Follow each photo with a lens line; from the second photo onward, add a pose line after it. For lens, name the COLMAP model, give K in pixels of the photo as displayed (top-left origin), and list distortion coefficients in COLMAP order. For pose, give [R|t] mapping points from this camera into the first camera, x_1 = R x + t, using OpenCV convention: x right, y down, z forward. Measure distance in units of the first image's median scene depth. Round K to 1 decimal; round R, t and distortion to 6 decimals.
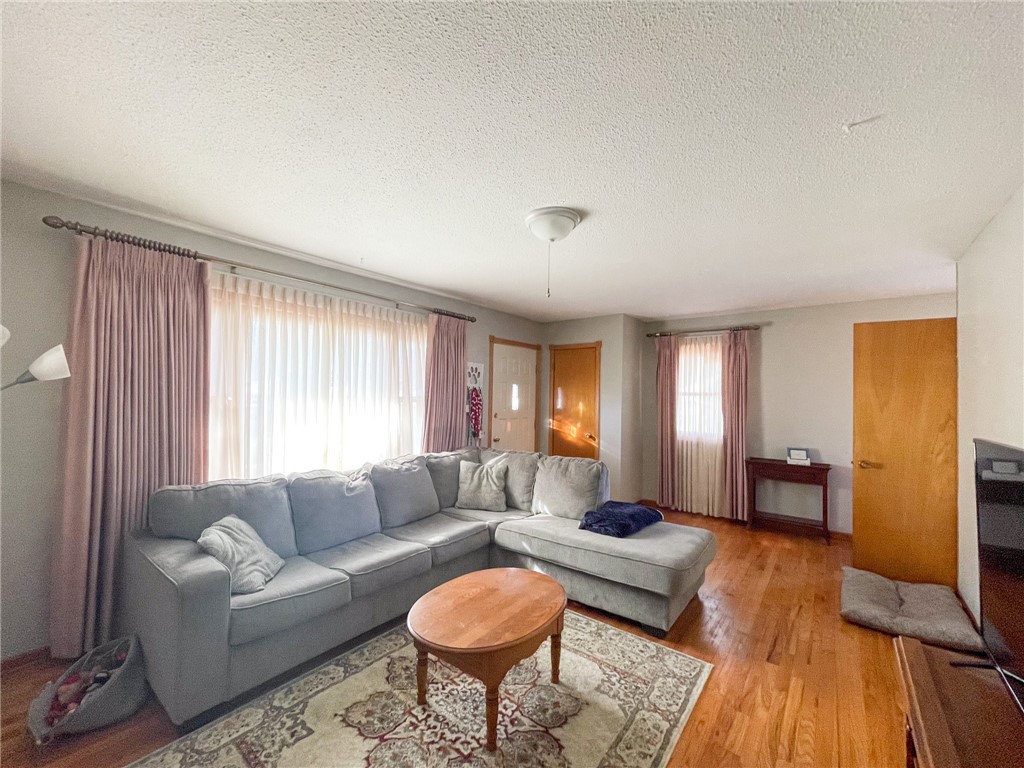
lens RADIAL K [[421.1, 0, 504.5], [0, 421.1, 388.1], [0, 0, 1]] dist [0.003656, 0.000020]
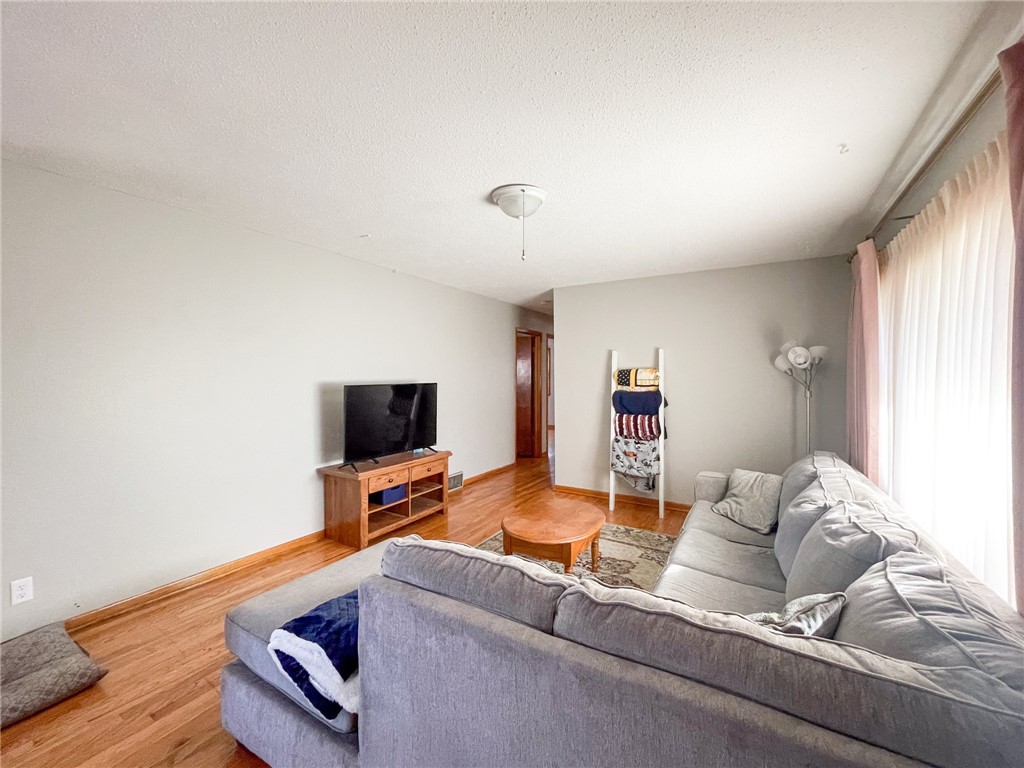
lens RADIAL K [[421.1, 0, 511.2], [0, 421.1, 386.3], [0, 0, 1]] dist [0.003656, 0.000020]
pose [[-0.990490, -0.018125, -0.136385, 0.173390], [-0.019101, 0.999800, 0.005852, 0.035297], [0.136252, 0.008402, -0.990639, 1.318291]]
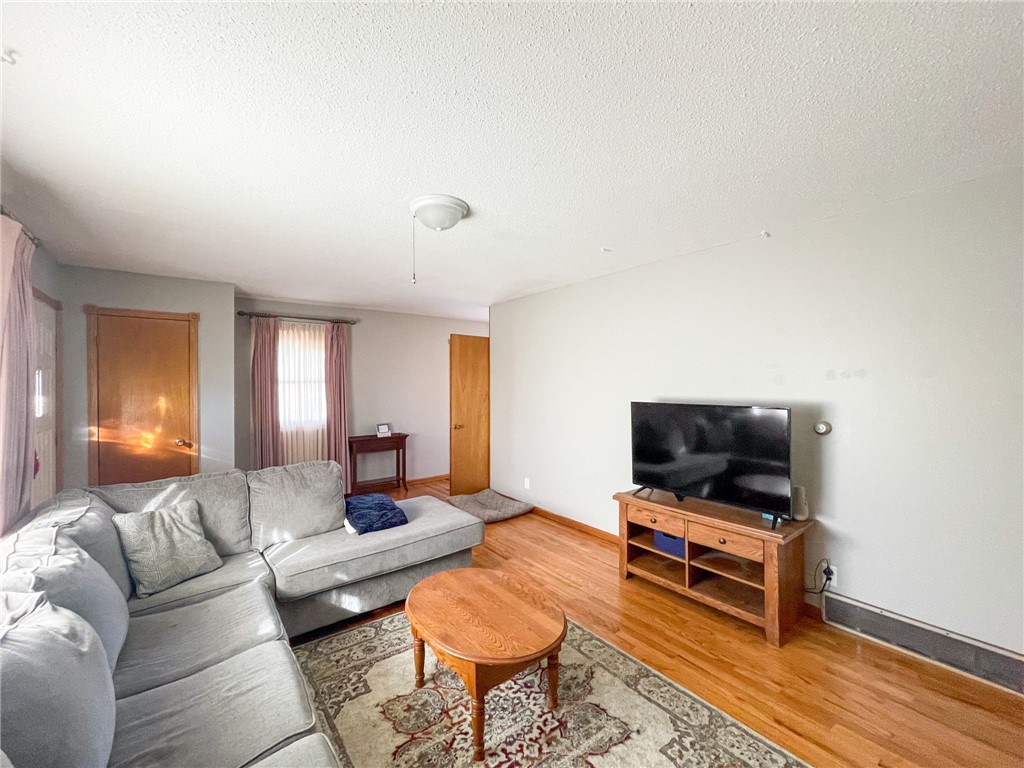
lens RADIAL K [[421.1, 0, 514.0], [0, 421.1, 385.0], [0, 0, 1]] dist [0.003656, 0.000020]
pose [[0.241174, -0.025156, 0.970156, -0.519816], [-0.007727, 0.999583, 0.027840, -0.014128], [-0.970451, -0.014211, 0.240879, 0.390402]]
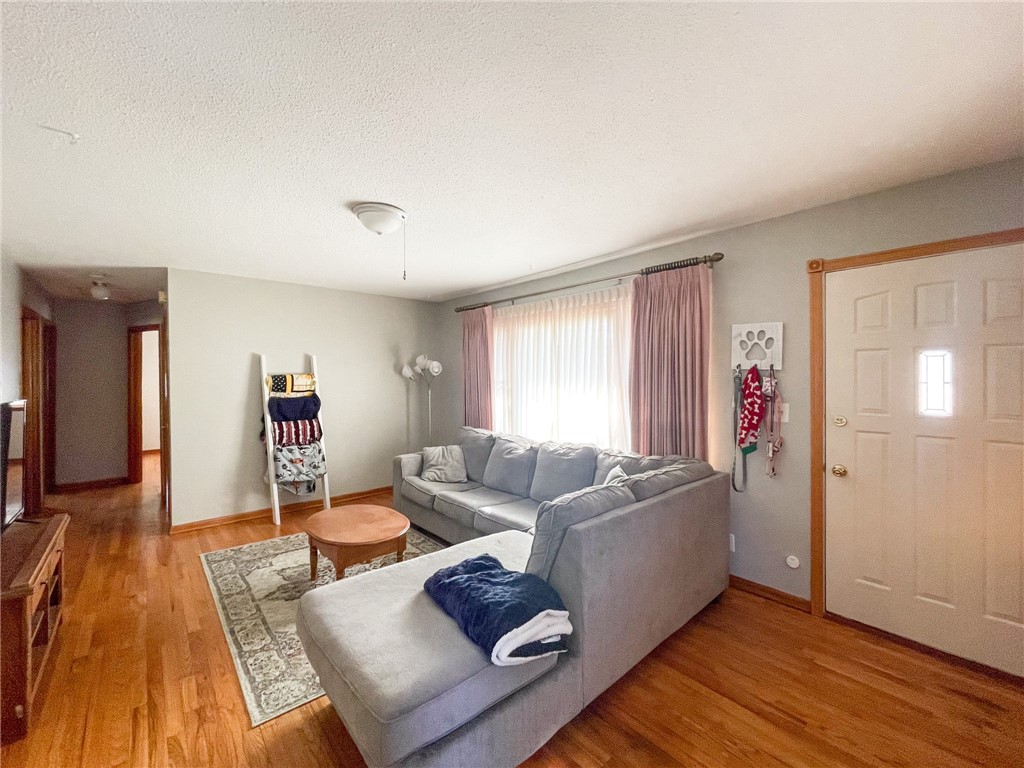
lens RADIAL K [[421.1, 0, 507.8], [0, 421.1, 378.0], [0, 0, 1]] dist [0.003656, 0.000020]
pose [[-0.187074, -0.012002, -0.982273, 0.723430], [0.016271, 0.999750, -0.015314, 0.023521], [0.982211, -0.018848, -0.186832, 0.992571]]
